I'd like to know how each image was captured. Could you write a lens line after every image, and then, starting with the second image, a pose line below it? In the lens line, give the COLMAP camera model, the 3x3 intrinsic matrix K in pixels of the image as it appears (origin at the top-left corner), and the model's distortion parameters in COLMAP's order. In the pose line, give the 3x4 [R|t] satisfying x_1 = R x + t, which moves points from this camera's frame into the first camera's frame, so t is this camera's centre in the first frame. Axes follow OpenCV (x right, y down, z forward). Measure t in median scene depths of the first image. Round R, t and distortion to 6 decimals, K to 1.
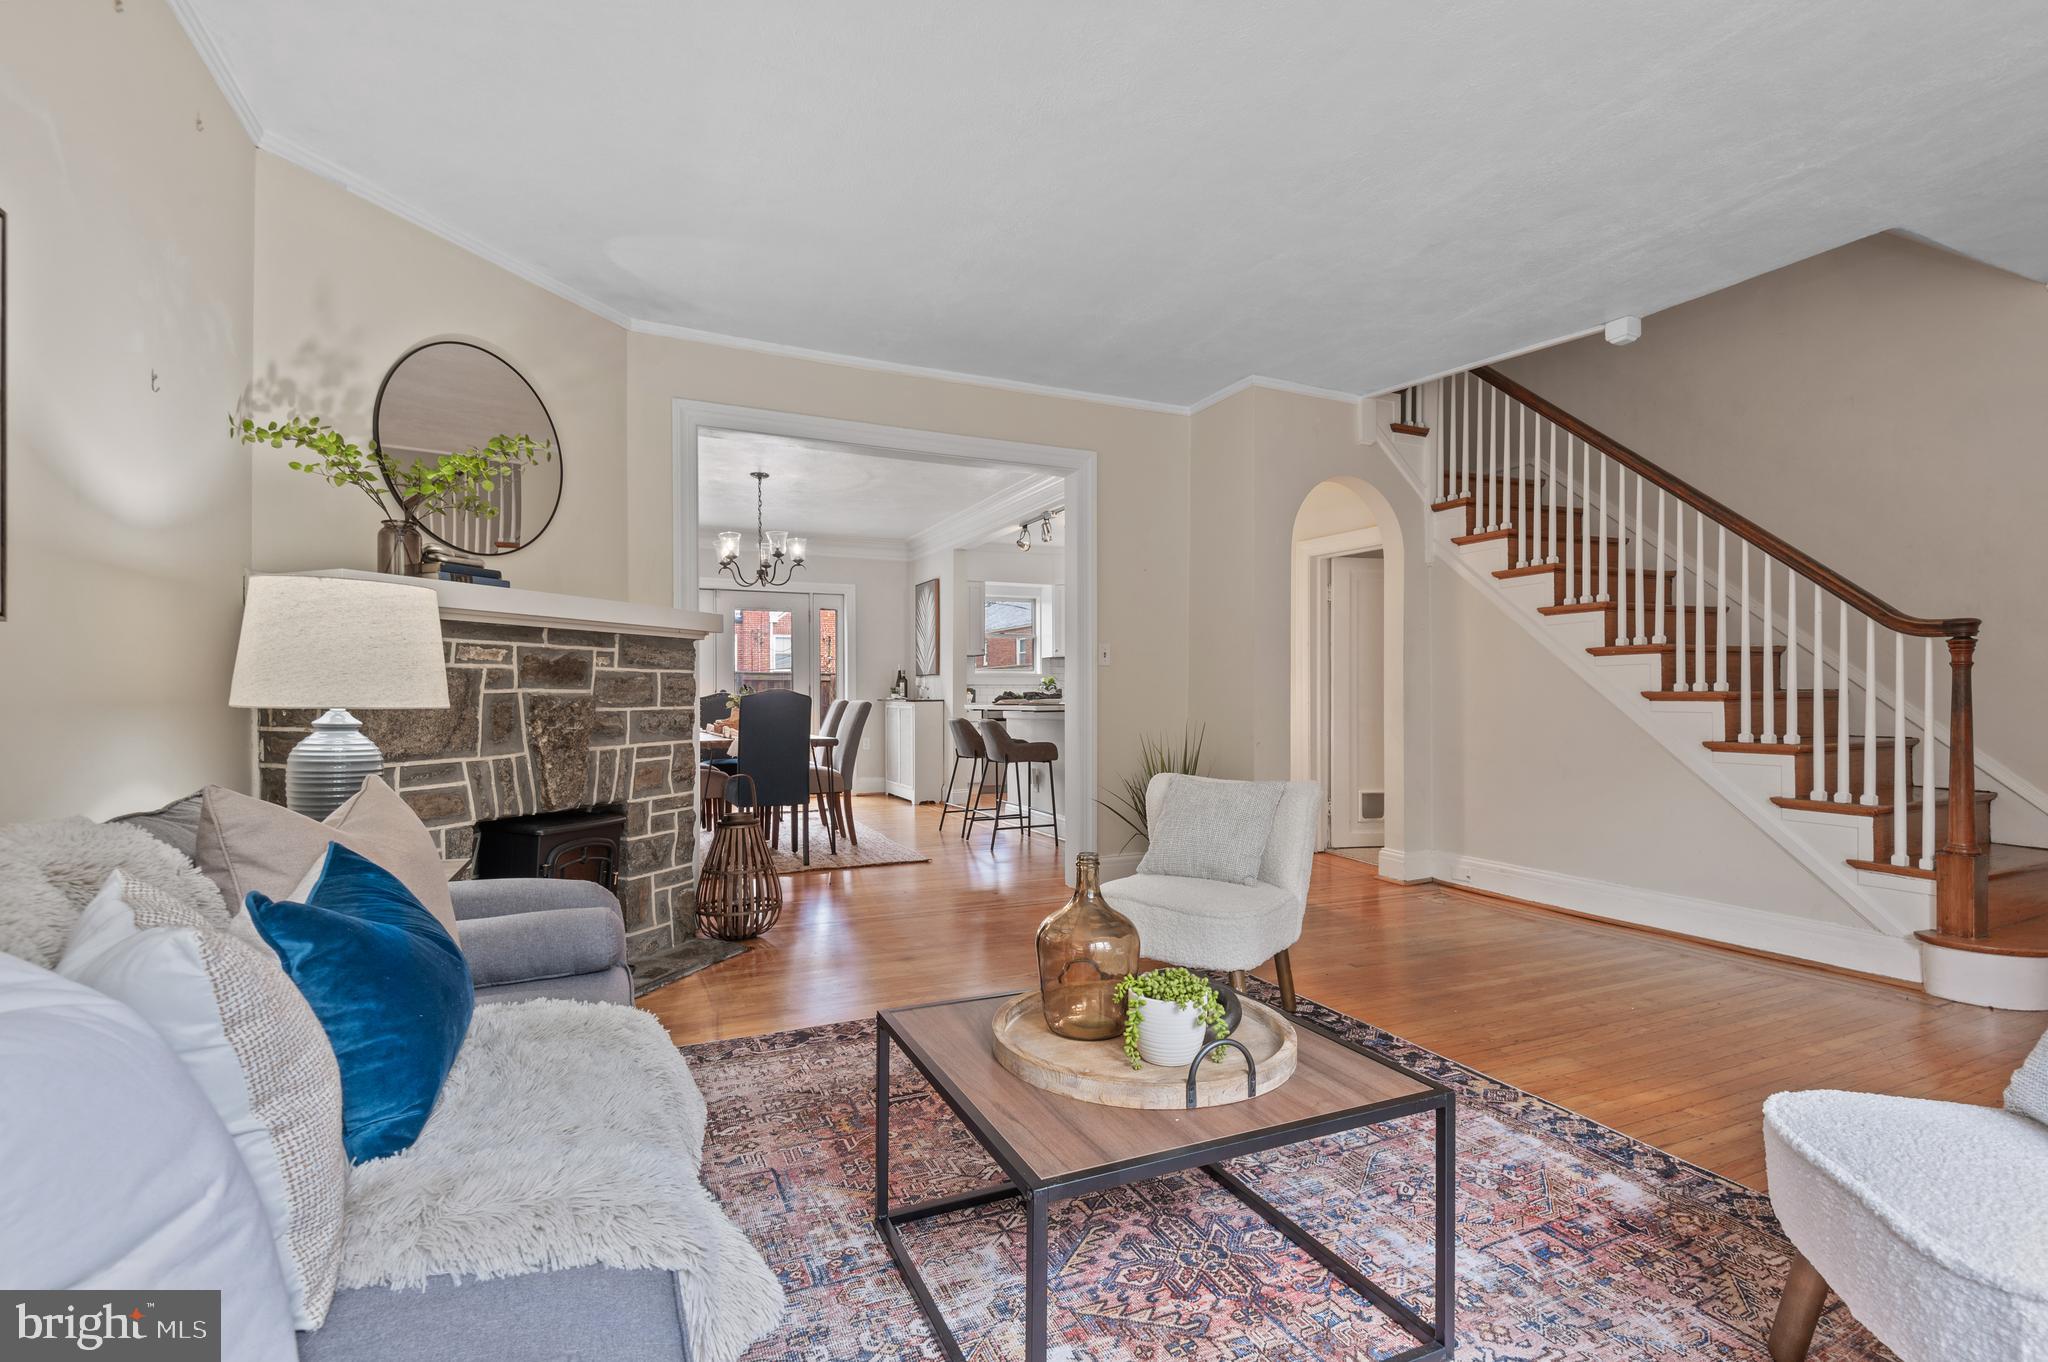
lens RADIAL K [[921.0, 0, 1027.8], [0, 921.0, 693.3], [0, 0, 1]] dist [0.037326, -0.027377]
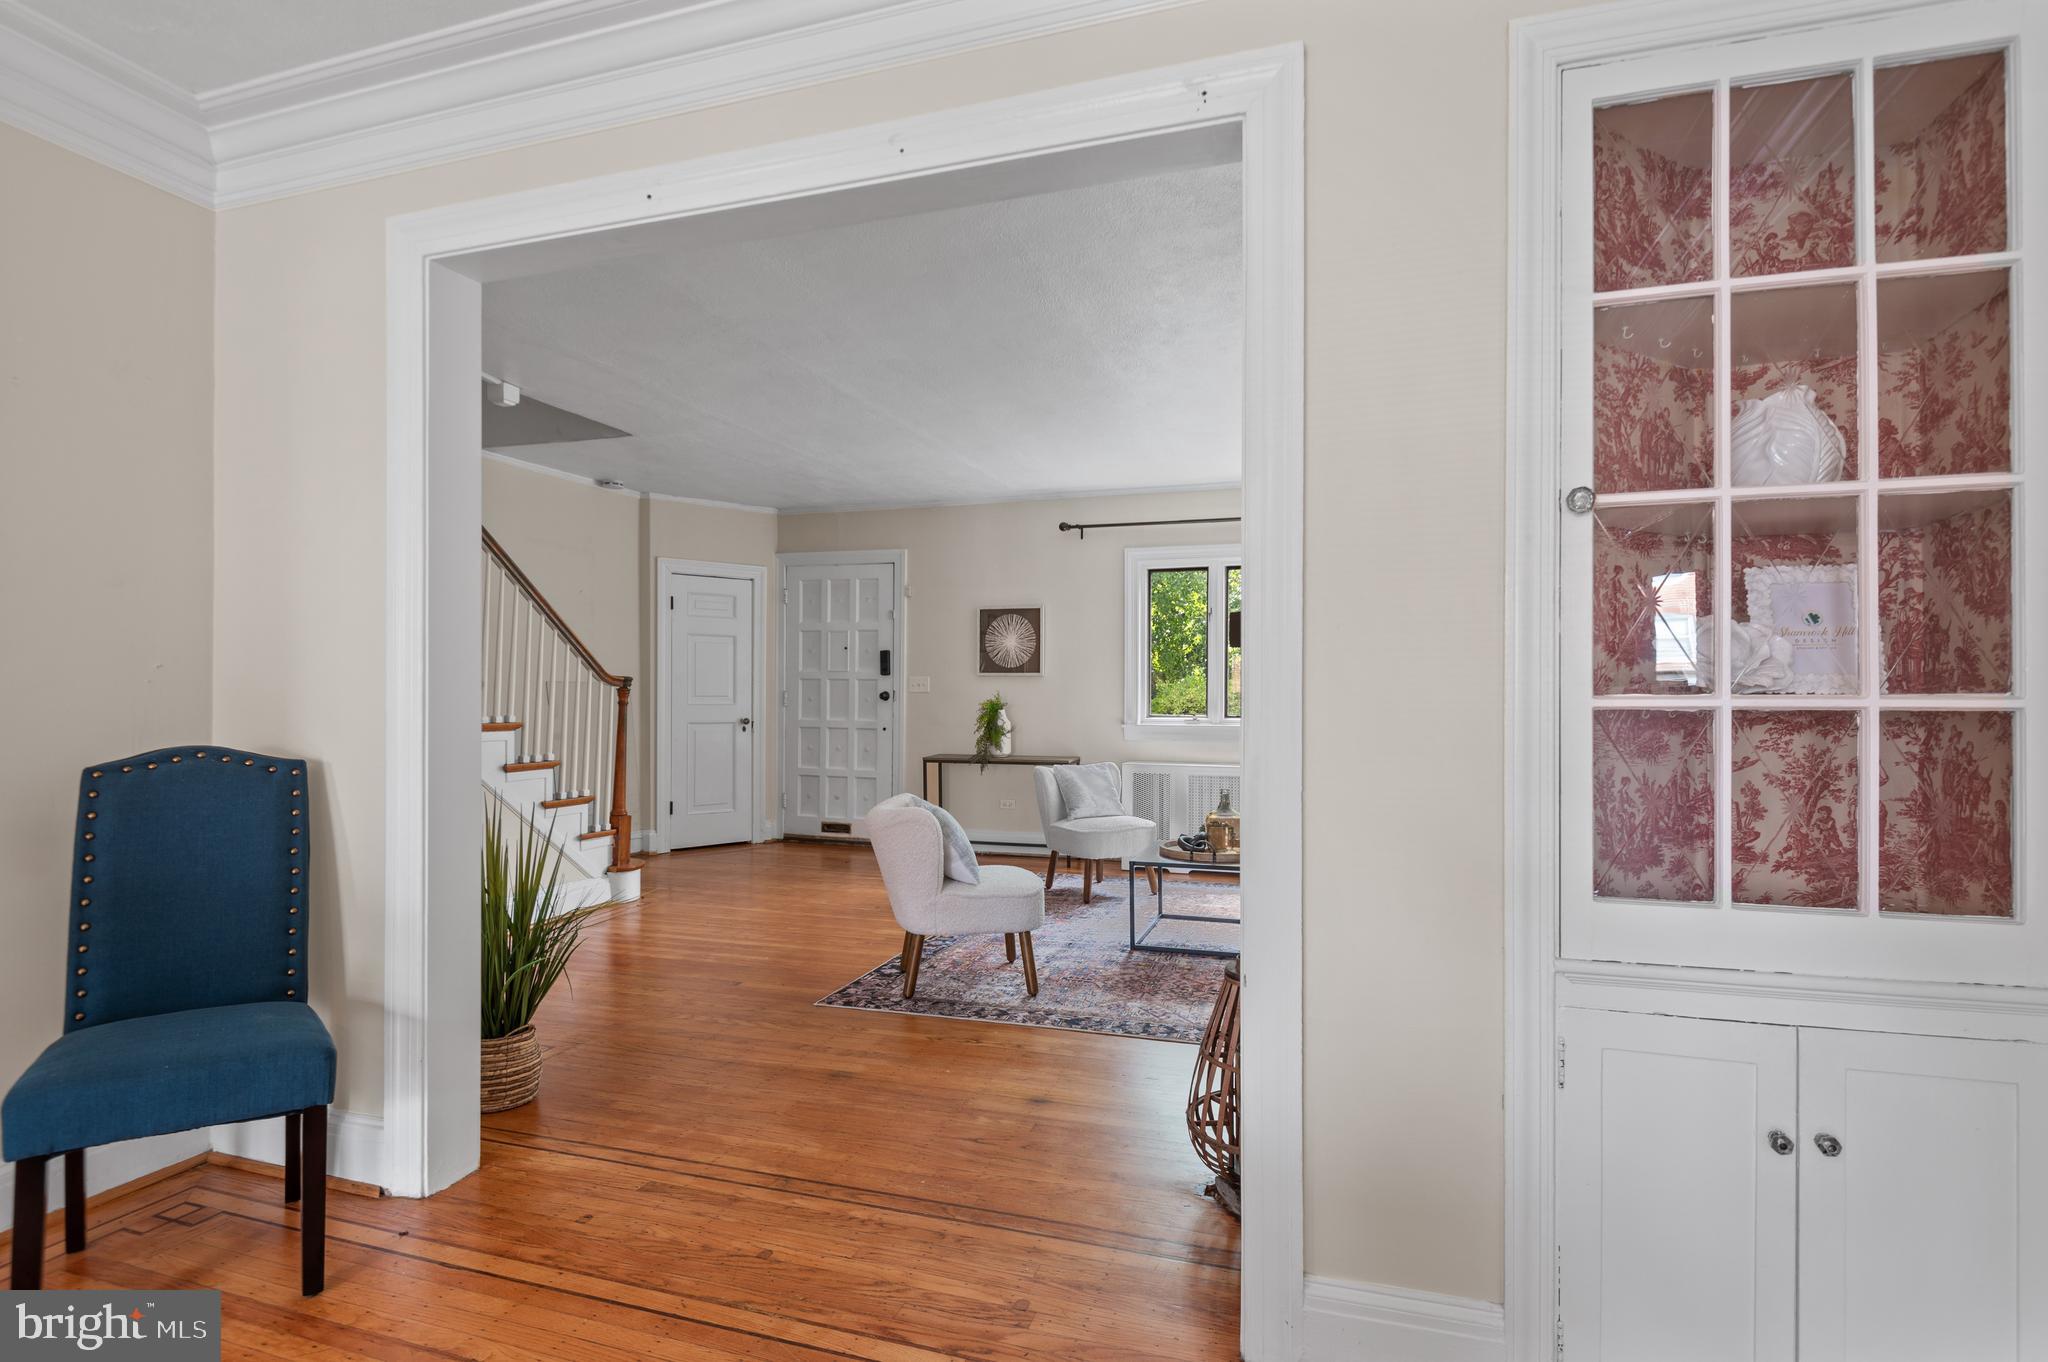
lens RADIAL K [[996.5, 0, 1032.9], [0, 996.5, 684.1], [0, 0, 1]] dist [0.018975, -0.000059]
pose [[-0.734565, 0.005099, 0.678520, -0.745777], [-0.002544, 0.999944, -0.010268, -0.047146], [-0.678534, -0.009269, -0.734511, 1.753976]]
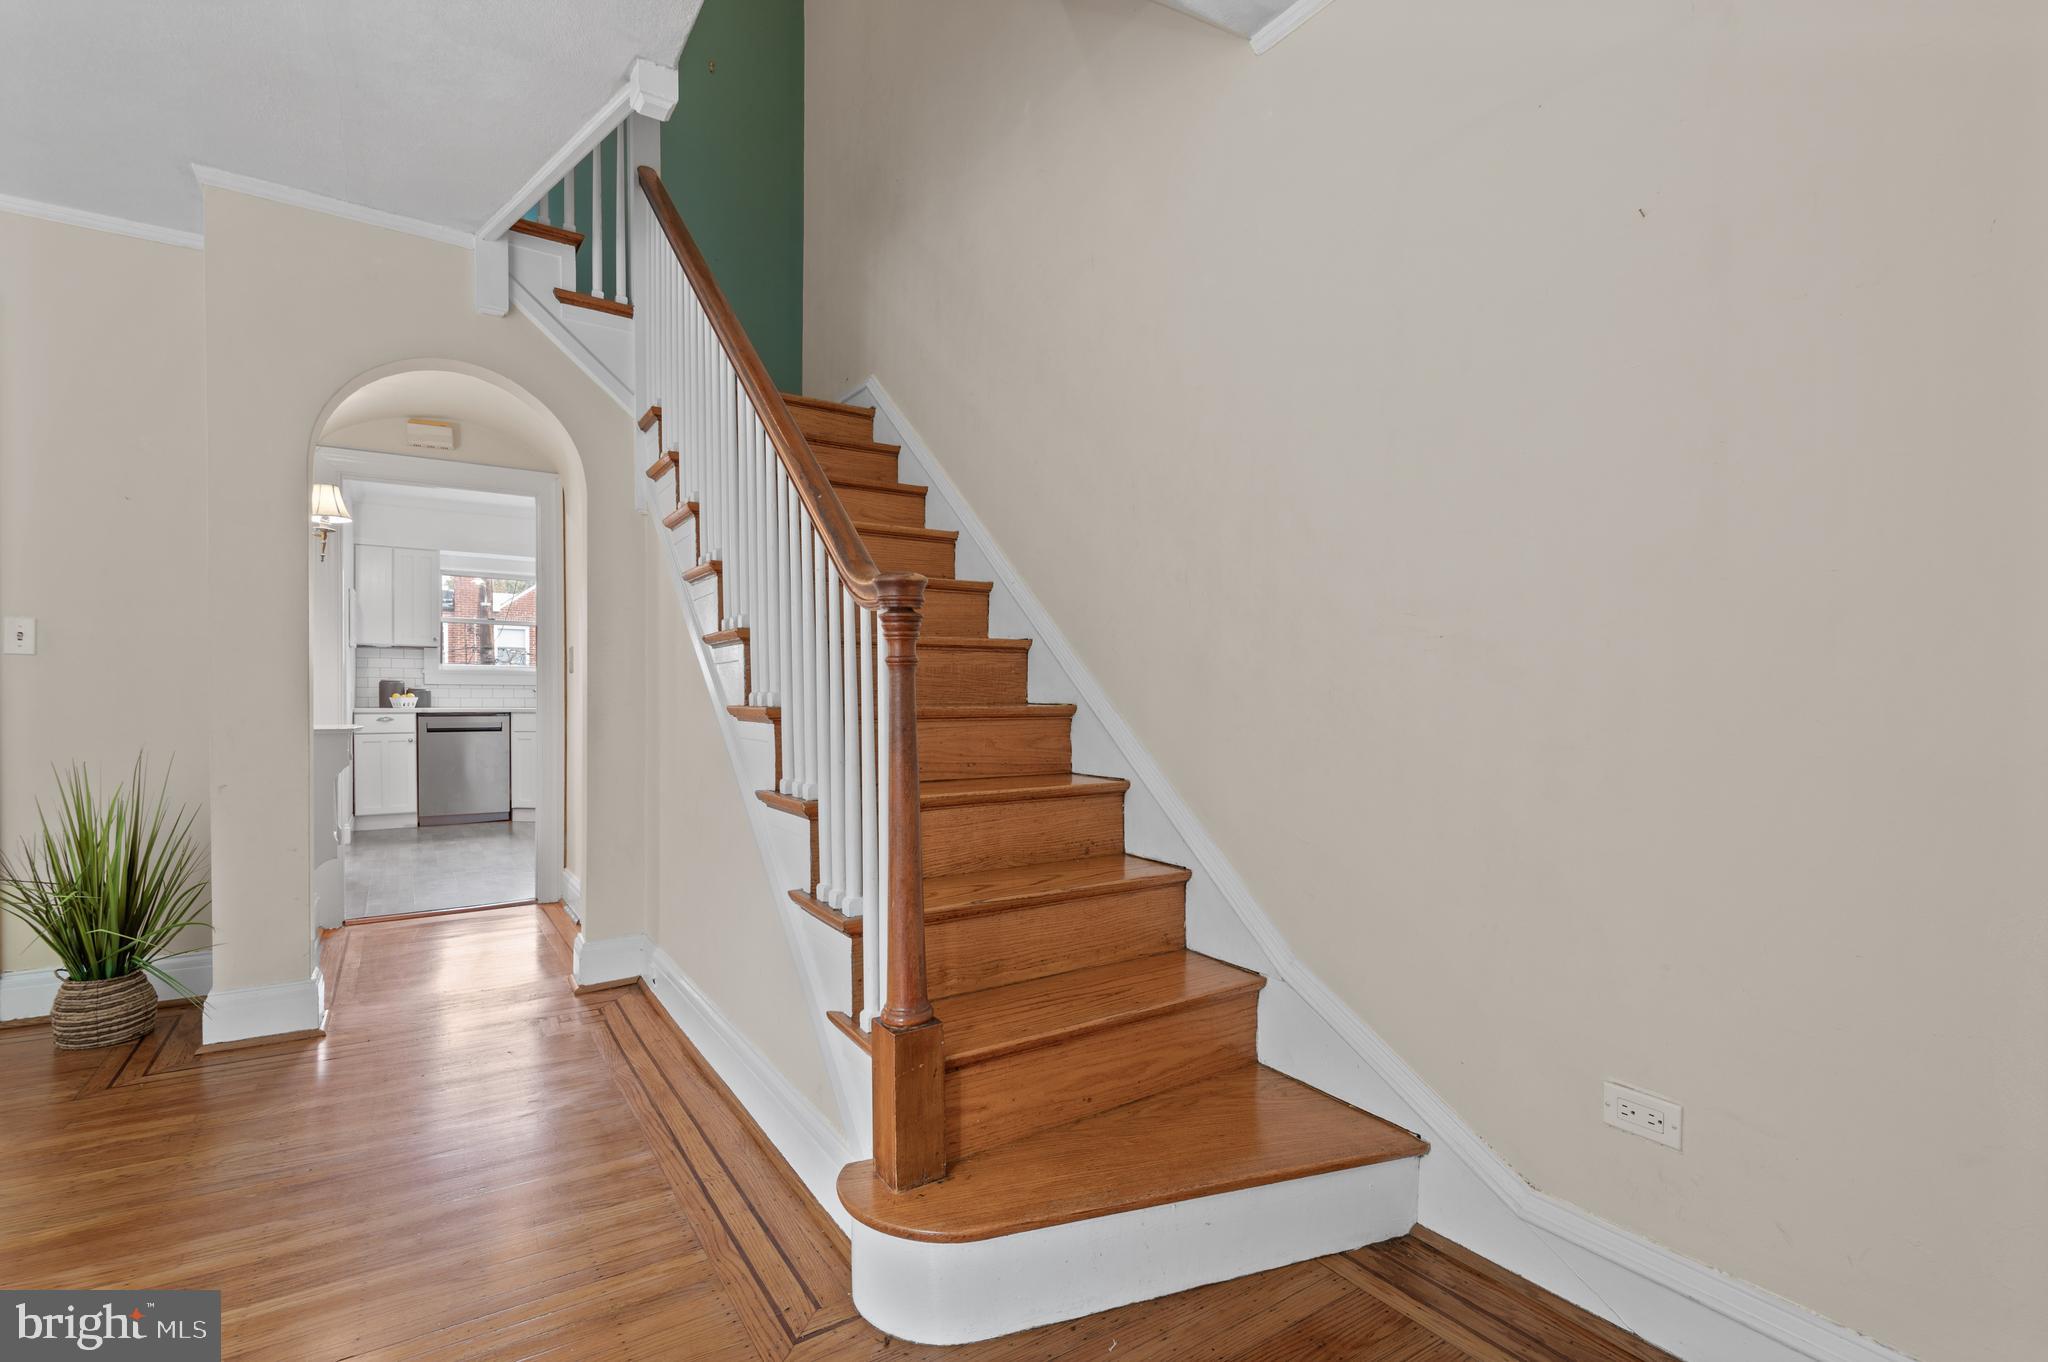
lens RADIAL K [[940.1, 0, 1028.1], [0, 940.1, 696.7], [0, 0, 1]] dist [0.028661, -0.016107]
pose [[0.988914, 0.002211, 0.148473, 0.957633], [-0.002957, 0.999984, 0.004799, -0.012861], [-0.148460, -0.005185, 0.988905, 0.442133]]
